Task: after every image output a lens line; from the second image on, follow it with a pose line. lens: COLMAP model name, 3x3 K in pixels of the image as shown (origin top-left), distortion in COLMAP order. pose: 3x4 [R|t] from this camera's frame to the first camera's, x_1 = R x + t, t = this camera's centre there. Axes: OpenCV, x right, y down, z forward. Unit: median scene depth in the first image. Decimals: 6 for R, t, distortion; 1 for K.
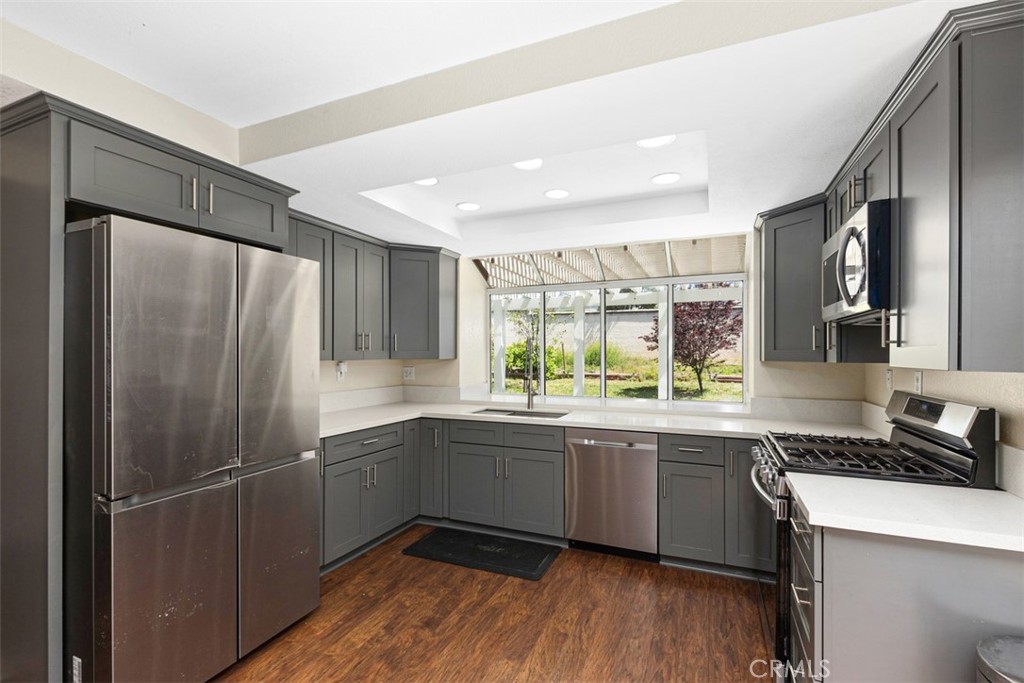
lens RADIAL K [[479.7, 0, 512.0], [0, 479.7, 341.5], [0, 0, 1]] dist [0.000233, -0.000089]
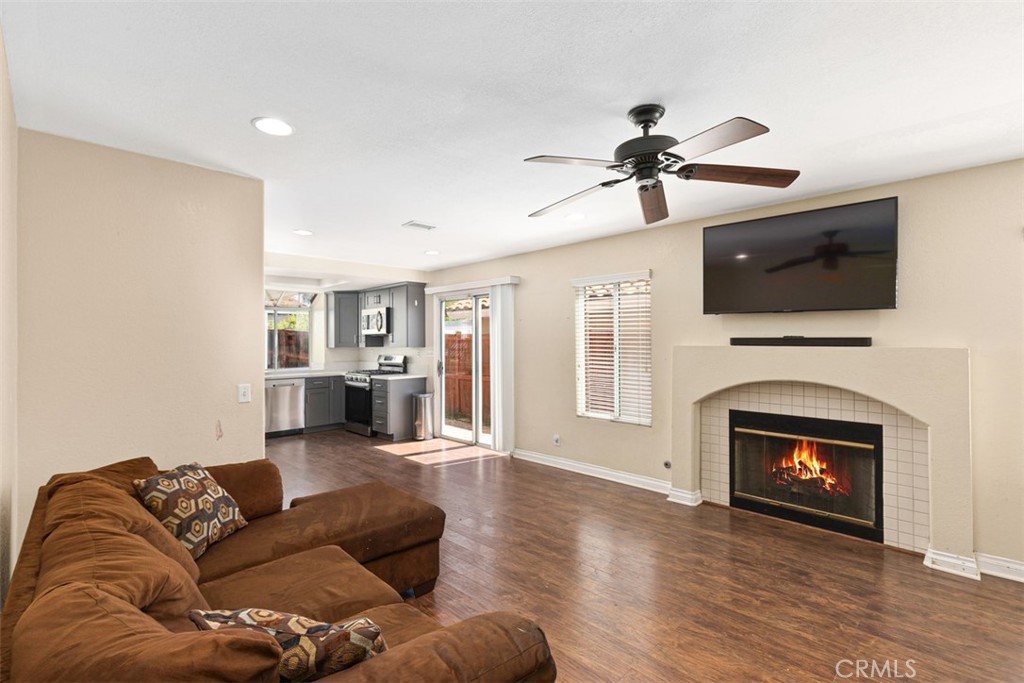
lens RADIAL K [[473.1, 0, 512.0], [0, 473.1, 341.5], [0, 0, 1]] dist [-0.001057, -0.000167]
pose [[0.400733, -0.011577, 0.916122, -1.170641], [-0.003786, 0.999891, 0.014292, -0.028343], [-0.916187, -0.009195, 0.400645, -0.746139]]
